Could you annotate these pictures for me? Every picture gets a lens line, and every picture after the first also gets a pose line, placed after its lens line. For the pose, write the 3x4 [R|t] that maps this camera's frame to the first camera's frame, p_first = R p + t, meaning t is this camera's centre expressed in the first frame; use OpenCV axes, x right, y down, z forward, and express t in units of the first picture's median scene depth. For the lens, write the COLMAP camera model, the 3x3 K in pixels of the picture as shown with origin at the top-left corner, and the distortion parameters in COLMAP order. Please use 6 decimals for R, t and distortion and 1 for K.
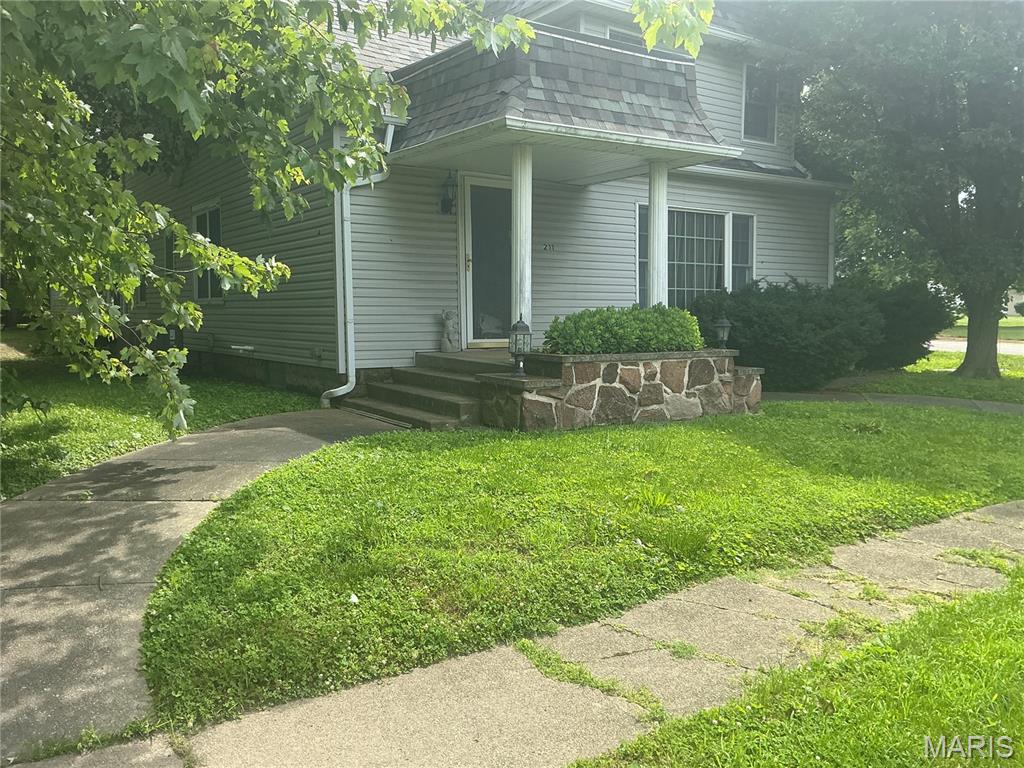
lens RADIAL K [[854.1, 0, 511.3], [0, 854.1, 385.5], [0, 0, 1]] dist [0.006252, -0.011778]
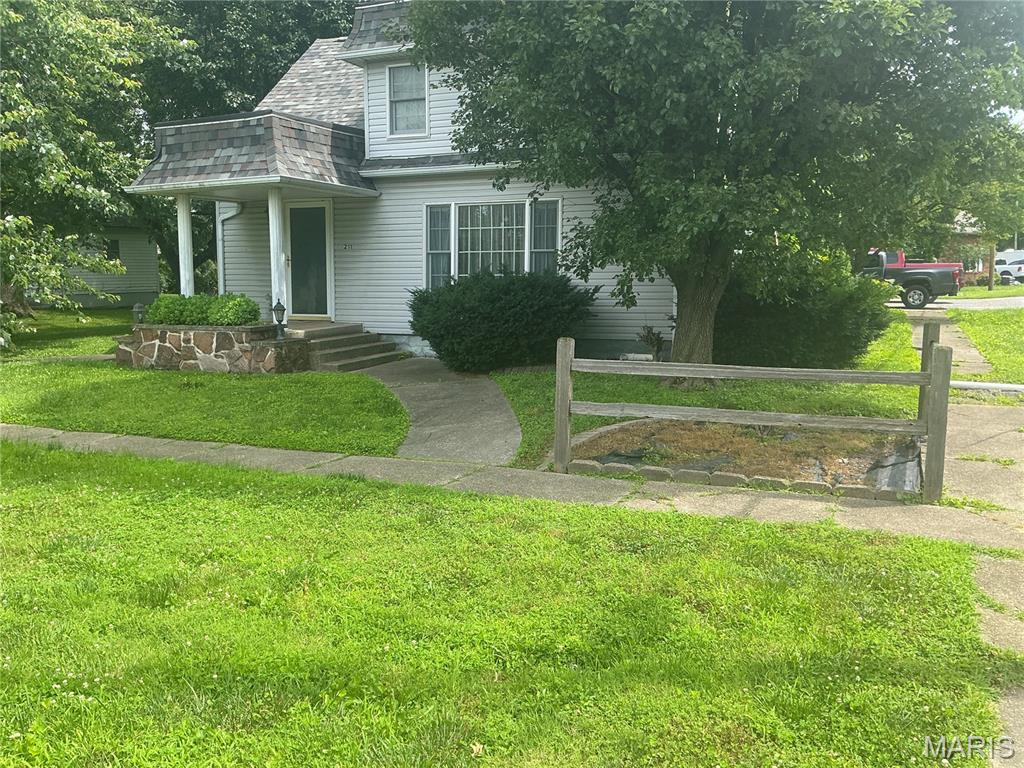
lens RADIAL K [[854.1, 0, 511.9], [0, 854.1, 382.9], [0, 0, 1]] dist [0.006252, -0.011778]
pose [[0.539661, 0.099396, -0.835994, 1.611024], [-0.067353, 0.994920, 0.074813, -0.081996], [0.839184, 0.015933, 0.543614, 0.598944]]
